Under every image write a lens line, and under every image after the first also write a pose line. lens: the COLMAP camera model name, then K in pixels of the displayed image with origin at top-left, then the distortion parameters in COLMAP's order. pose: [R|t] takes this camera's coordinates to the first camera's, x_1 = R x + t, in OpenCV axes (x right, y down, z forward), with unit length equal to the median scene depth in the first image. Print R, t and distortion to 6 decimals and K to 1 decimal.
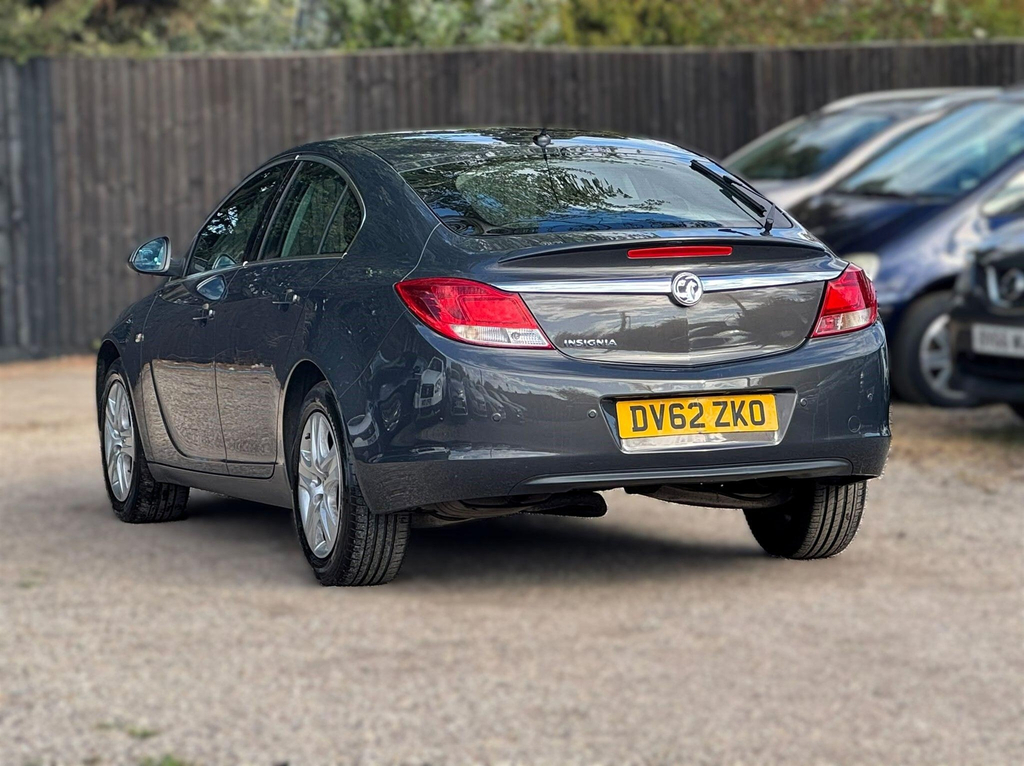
lens RADIAL K [[3715.6, 0, 460.2], [0, 3715.6, 383.3], [0, 0, 1]] dist [-0.619686, 17.575489]
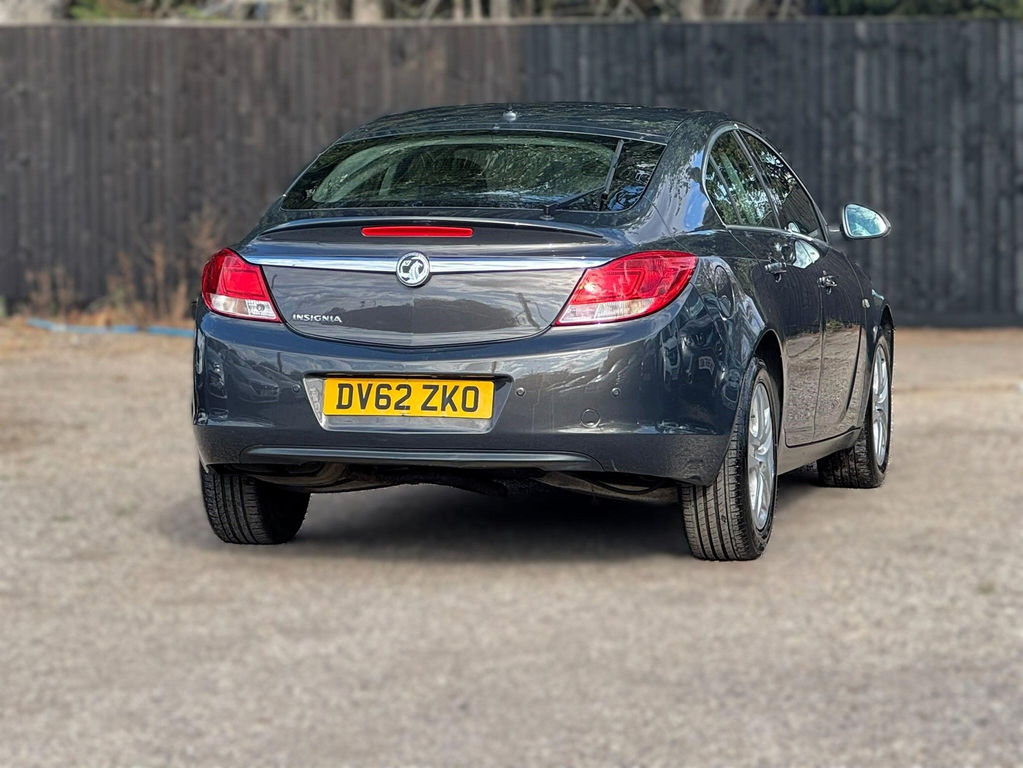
lens RADIAL K [[3723.9, 0, 511.5], [0, 3723.9, 384.0], [0, 0, 1]] dist [-0.228467, 5.309255]
pose [[0.842063, 0.063432, -0.535636, 0.593639], [-0.056052, 0.997975, 0.030066, -0.025237], [0.536459, 0.004706, 0.843913, 0.169755]]
